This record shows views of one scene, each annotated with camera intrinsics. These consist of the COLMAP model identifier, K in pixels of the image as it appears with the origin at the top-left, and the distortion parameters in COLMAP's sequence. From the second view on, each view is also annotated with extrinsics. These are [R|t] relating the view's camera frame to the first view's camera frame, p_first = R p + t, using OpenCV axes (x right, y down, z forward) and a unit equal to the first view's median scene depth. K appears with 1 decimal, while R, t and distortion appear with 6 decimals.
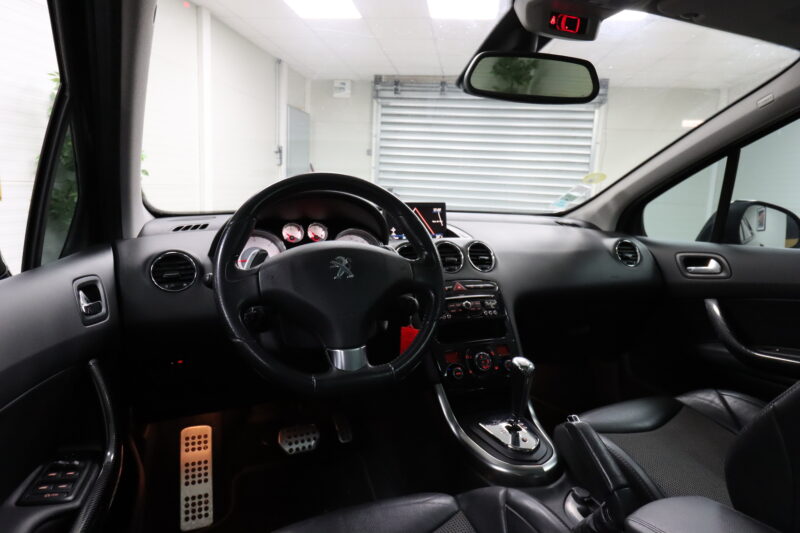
lens RADIAL K [[484.7, 0, 403.9], [0, 484.7, 254.4], [0, 0, 1]] dist [0.004388, 0.001964]
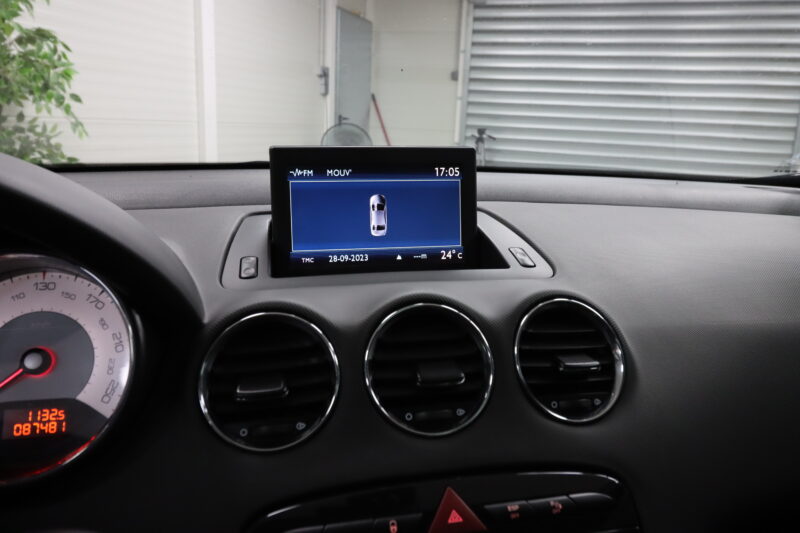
lens RADIAL K [[606.9, 0, 398.8], [0, 606.9, 260.3], [0, 0, 1]] dist [0.015785, -0.009840]
pose [[0.982243, 0.039289, -0.183454, 0.104127], [-0.025373, 0.996662, 0.077596, -0.058296], [0.185890, -0.071564, 0.979961, 0.547473]]
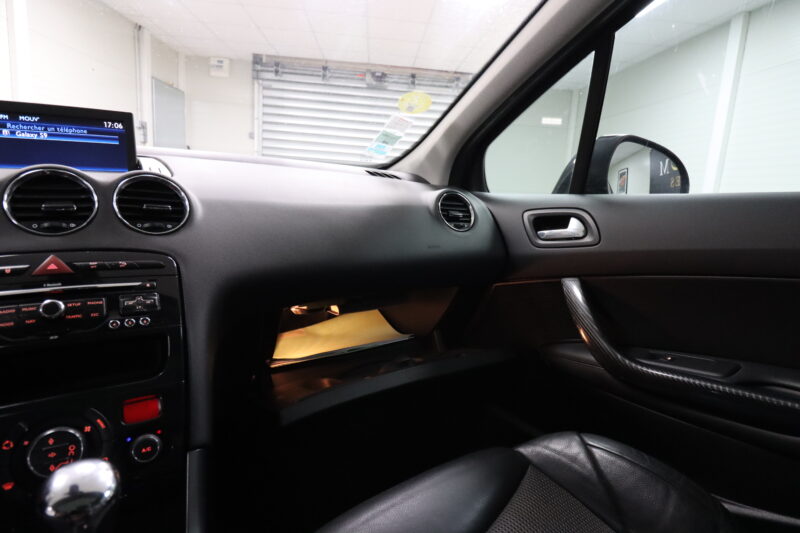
lens RADIAL K [[426.9, 0, 405.7], [0, 426.9, 254.4], [0, 0, 1]] dist [-0.002660, -0.004938]
pose [[0.978324, -0.013261, 0.206657, 0.262670], [0.007352, 0.999543, 0.029334, 0.036547], [-0.206952, -0.027178, 0.977974, 0.429671]]
